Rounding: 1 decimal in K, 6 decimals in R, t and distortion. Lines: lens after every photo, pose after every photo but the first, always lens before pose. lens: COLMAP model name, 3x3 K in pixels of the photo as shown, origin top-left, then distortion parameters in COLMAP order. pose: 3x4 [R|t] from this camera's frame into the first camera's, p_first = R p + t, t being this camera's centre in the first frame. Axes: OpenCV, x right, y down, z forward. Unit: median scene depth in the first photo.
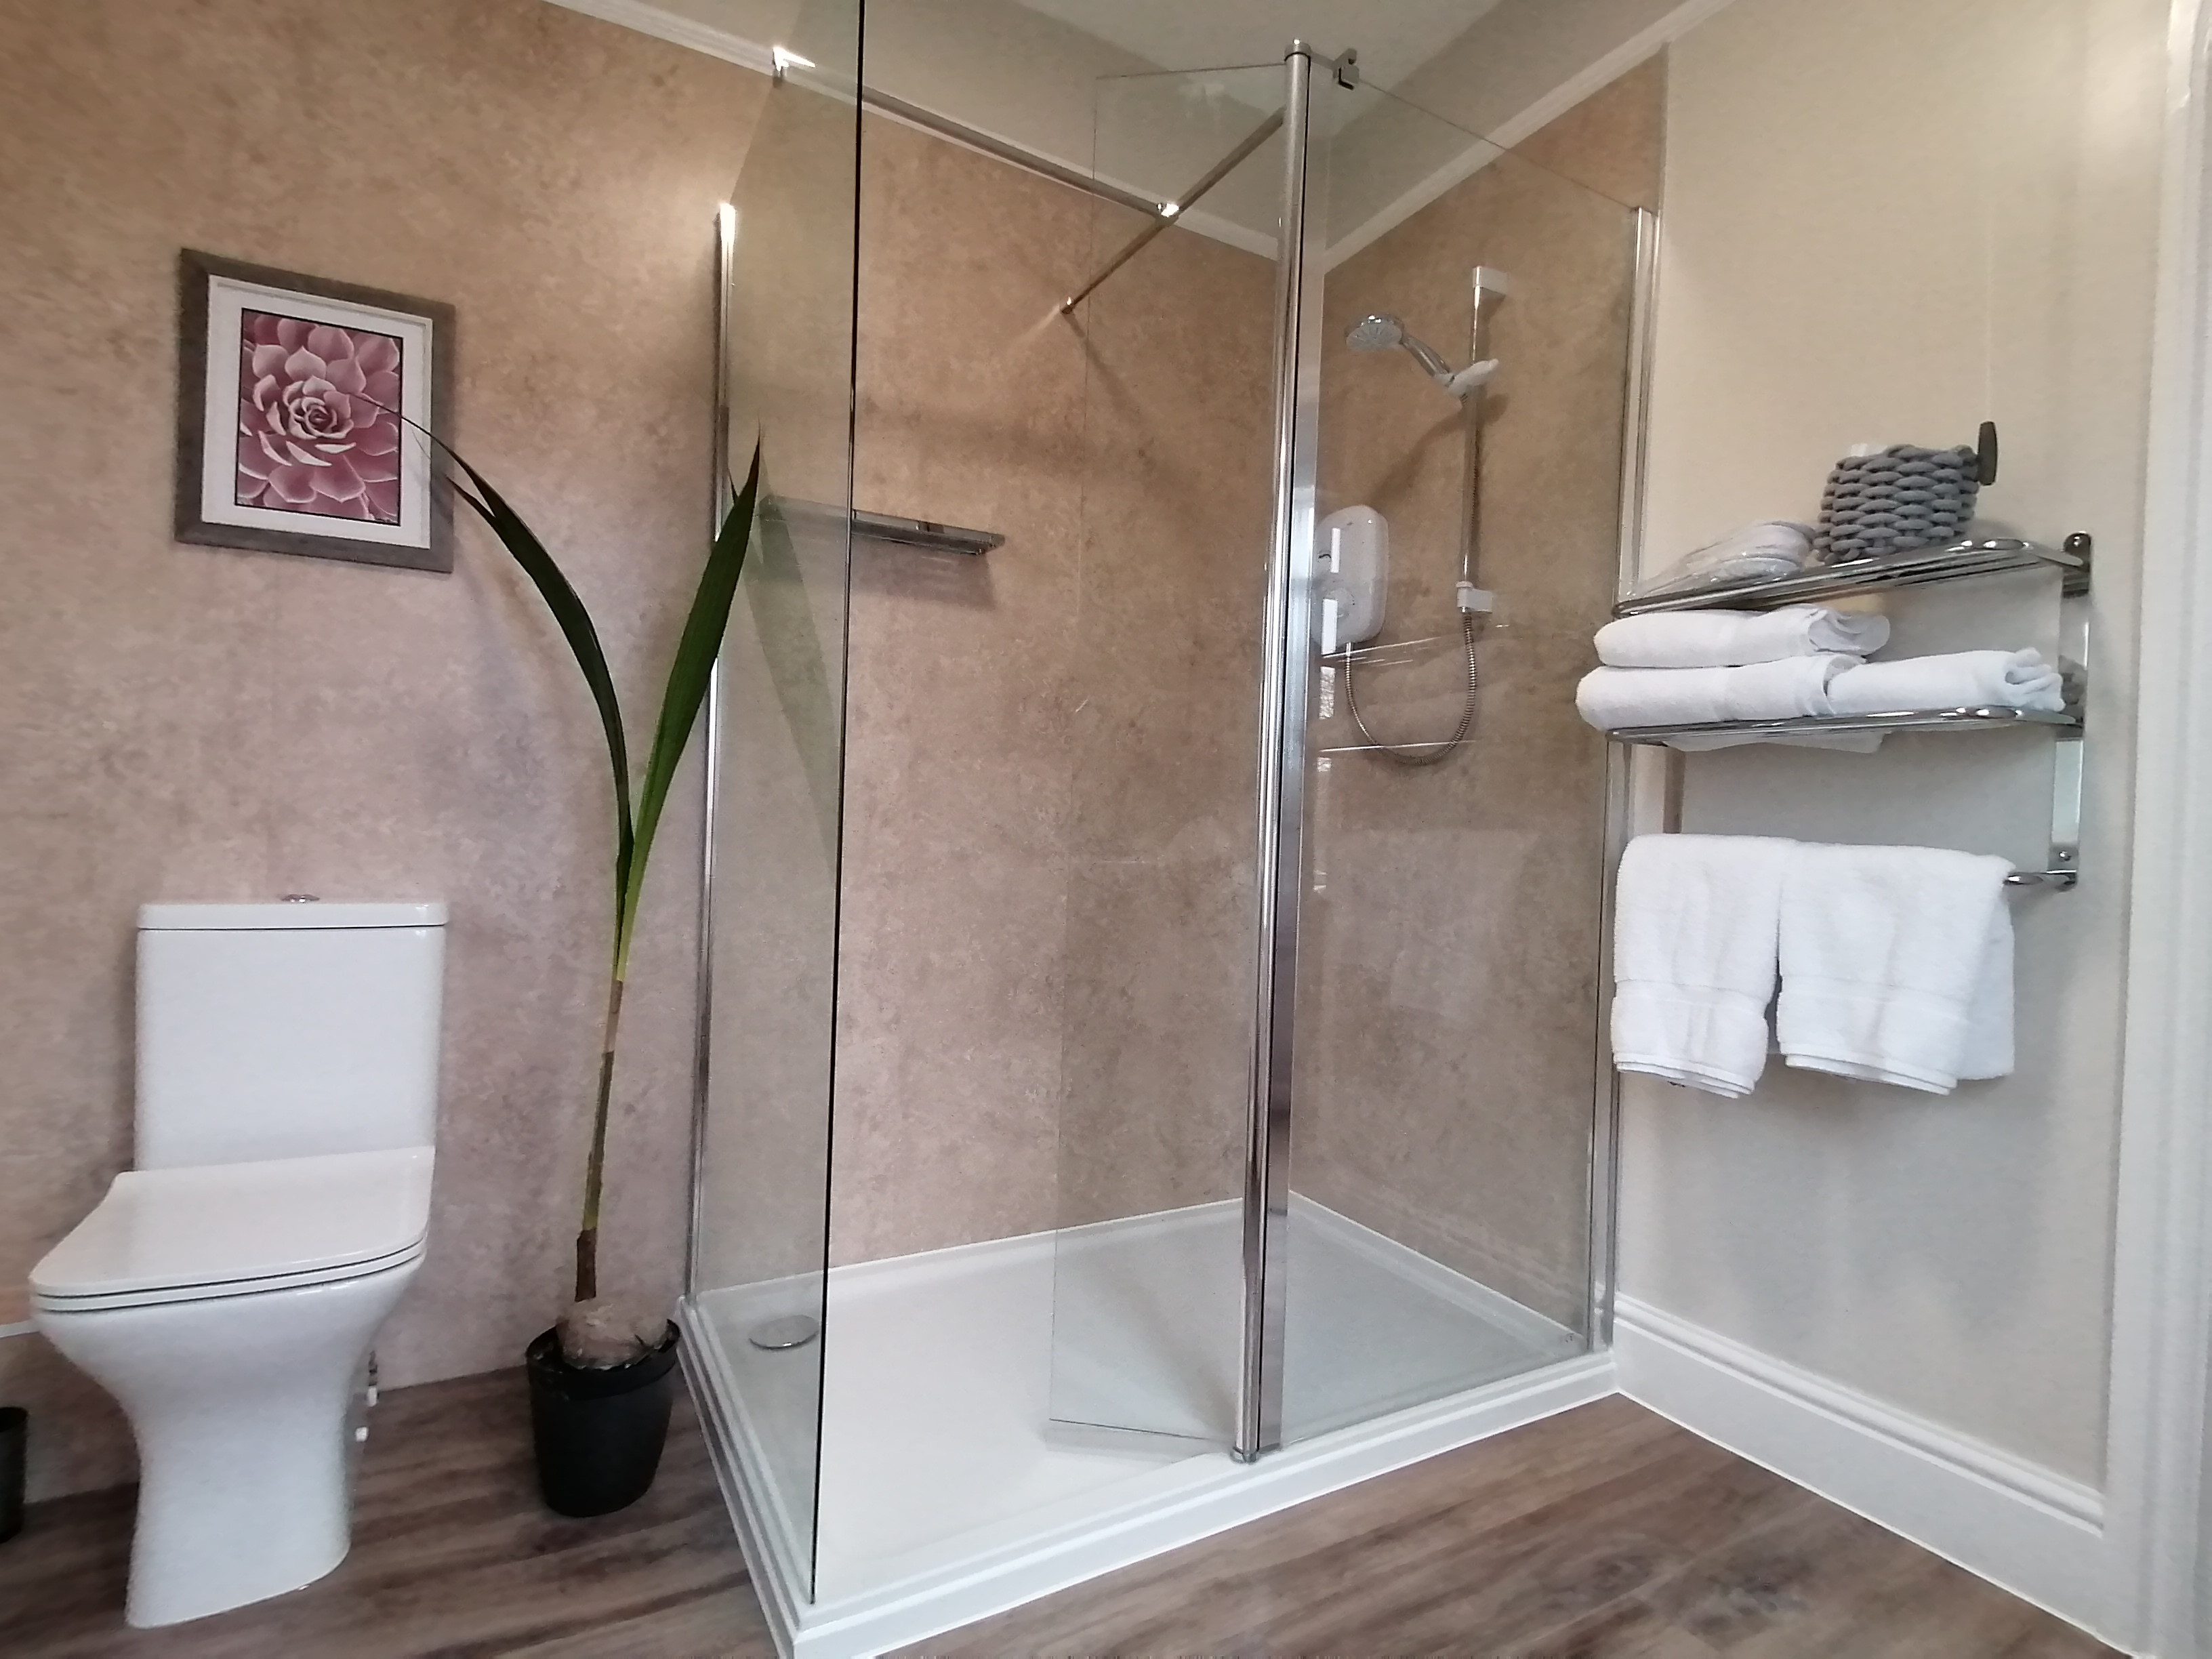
lens RADIAL K [[1077.9, 0, 1106.0], [0, 1077.9, 829.5], [0, 0, 1]] dist [0.000933, -0.000383]
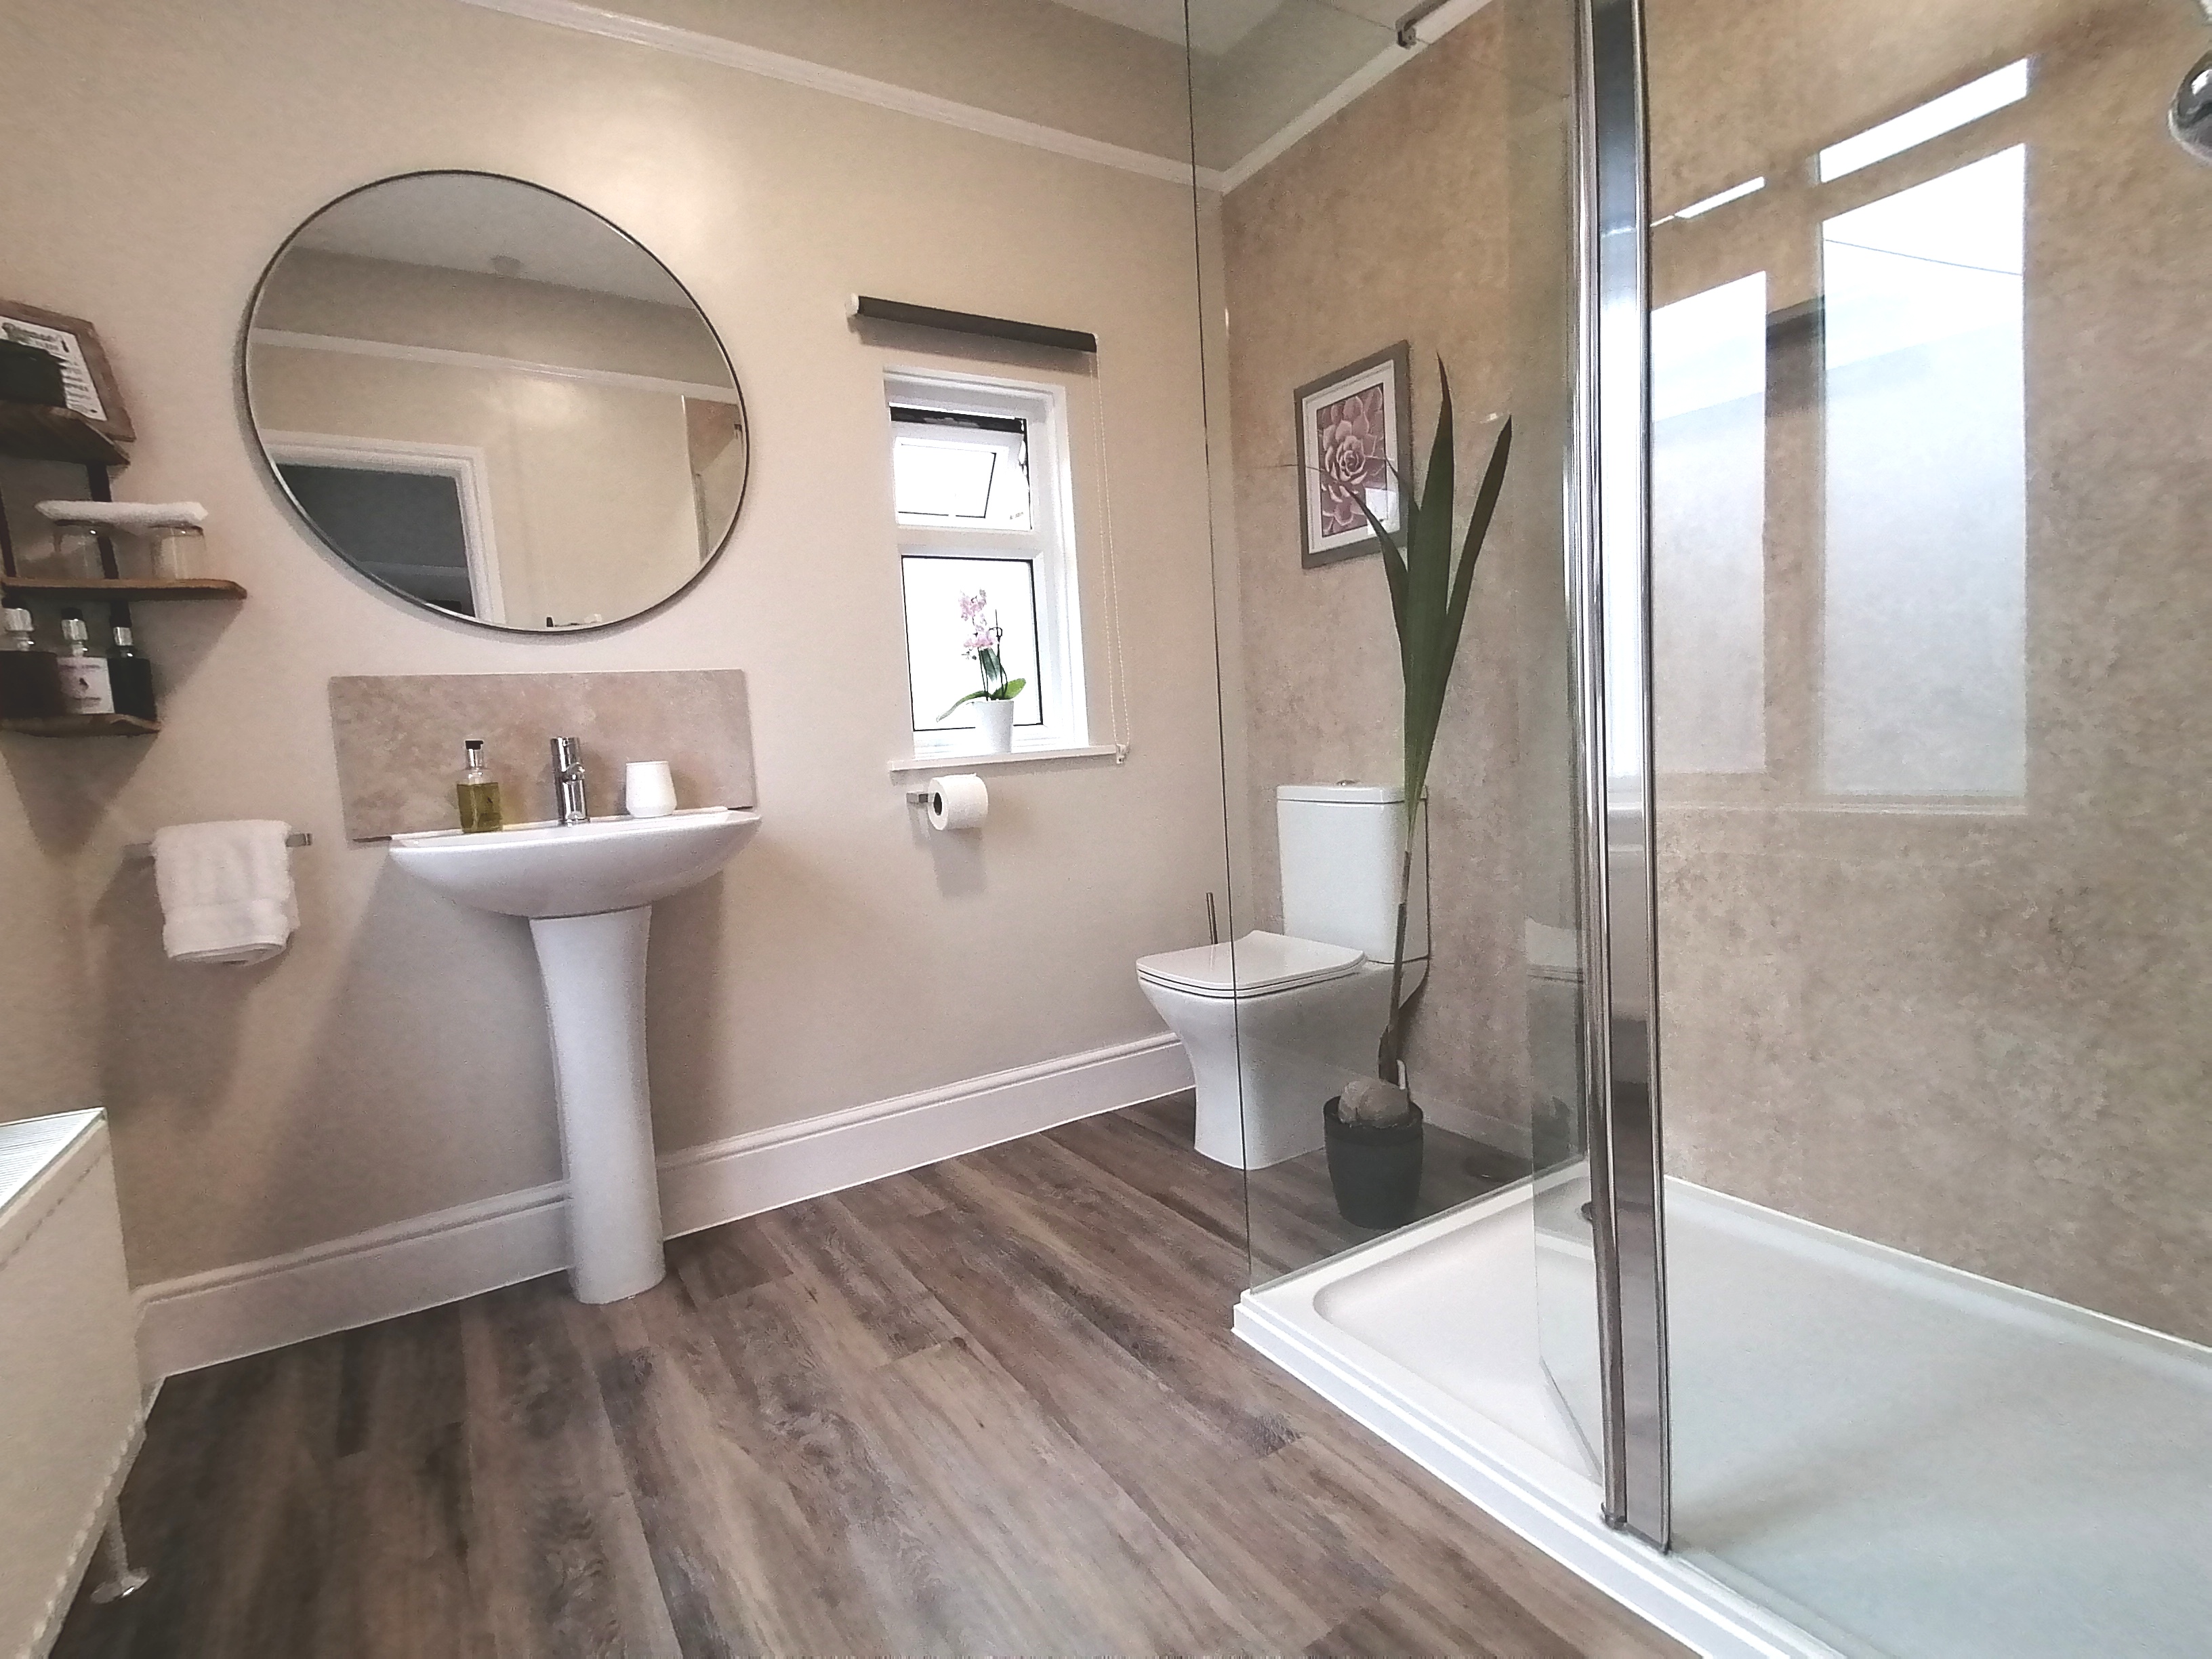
lens RADIAL K [[1077.9, 0, 1106.0], [0, 1077.9, 829.5], [0, 0, 1]] dist [0.000933, -0.000383]
pose [[0.037391, 0.058711, -0.997575, 0.786990], [0.061379, 0.996253, 0.060934, 0.013668], [0.997414, -0.063508, 0.033648, 0.580412]]
